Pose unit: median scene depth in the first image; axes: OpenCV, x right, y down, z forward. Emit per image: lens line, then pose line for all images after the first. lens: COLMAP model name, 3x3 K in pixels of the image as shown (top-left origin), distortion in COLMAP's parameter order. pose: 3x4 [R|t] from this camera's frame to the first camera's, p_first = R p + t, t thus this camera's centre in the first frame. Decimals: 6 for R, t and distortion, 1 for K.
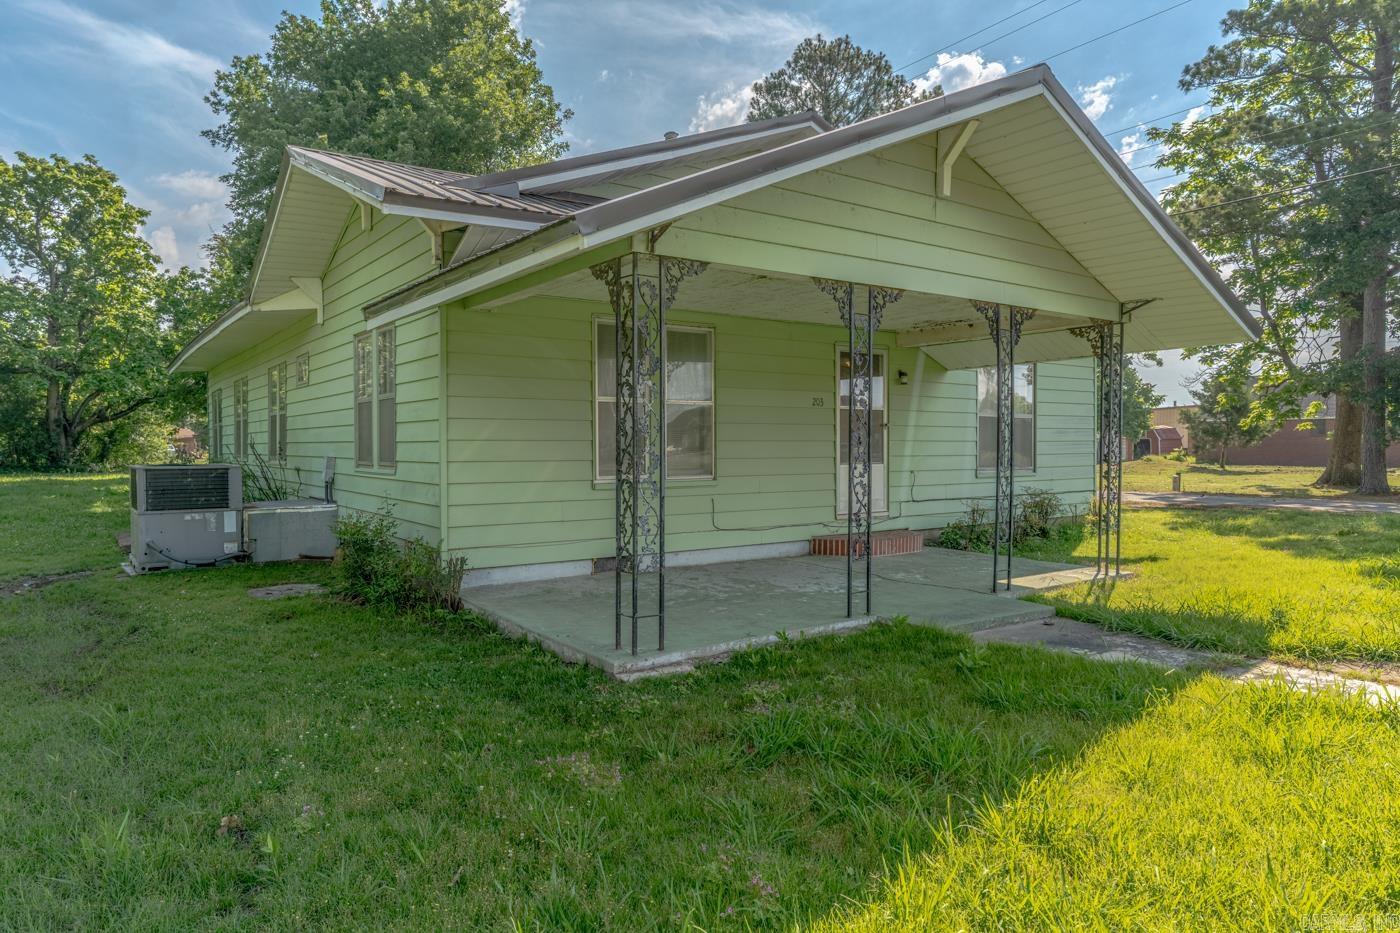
lens RADIAL K [[877.7, 0, 699.2], [0, 877.7, 464.7], [0, 0, 1]] dist [0.008442, -0.003412]
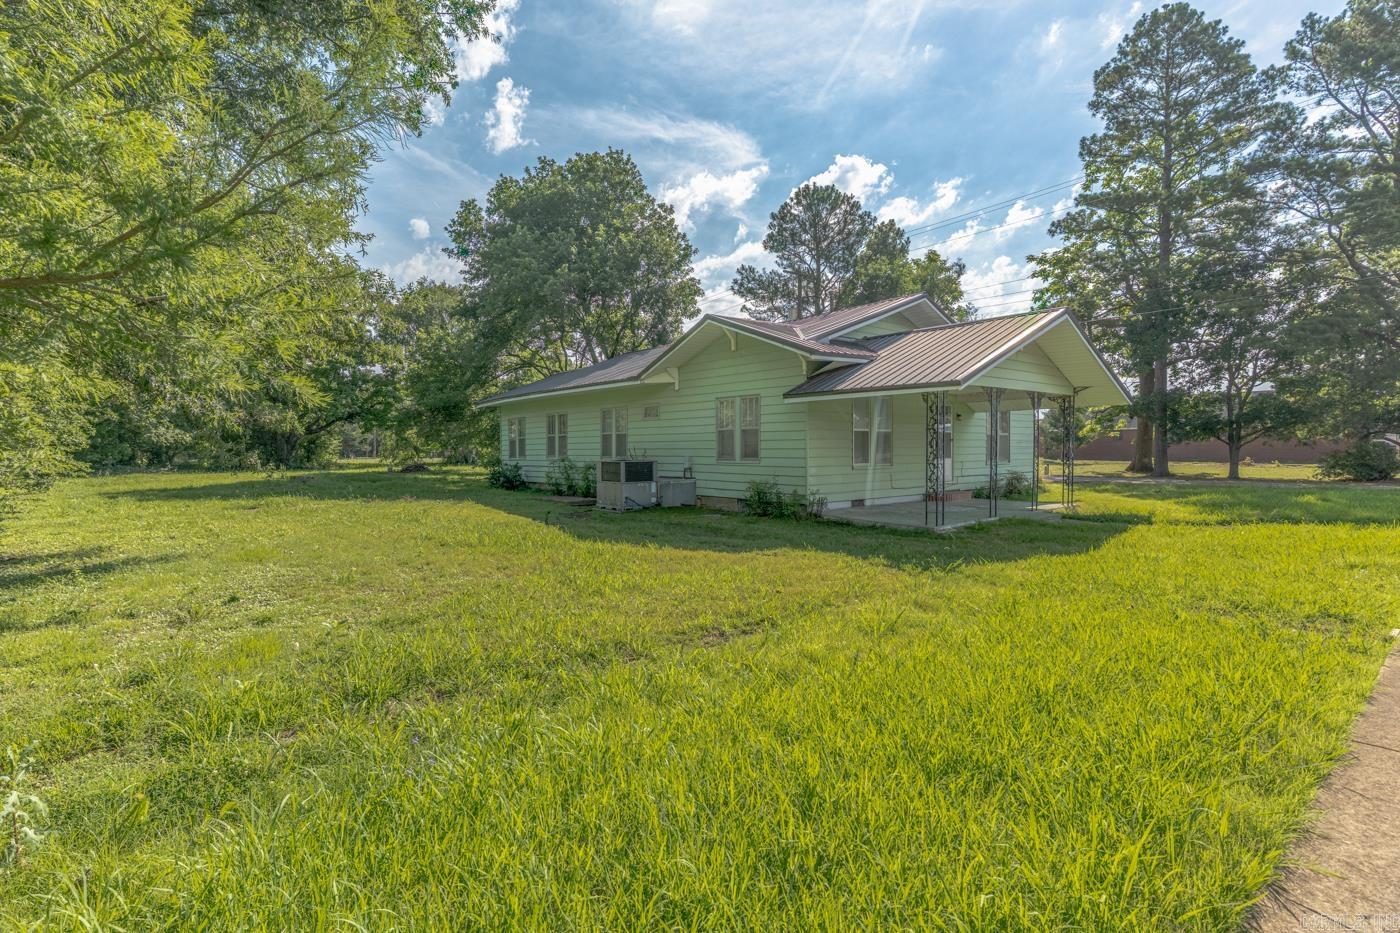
lens RADIAL K [[670.1, 0, 700.1], [0, 670.1, 464.1], [0, 0, 1]] dist [0.000311, 0.000833]
pose [[0.997698, -0.005575, 0.067582, -0.188302], [0.005448, 0.999983, 0.002060, 0.002356], [-0.067592, -0.001687, 0.997712, -0.209895]]
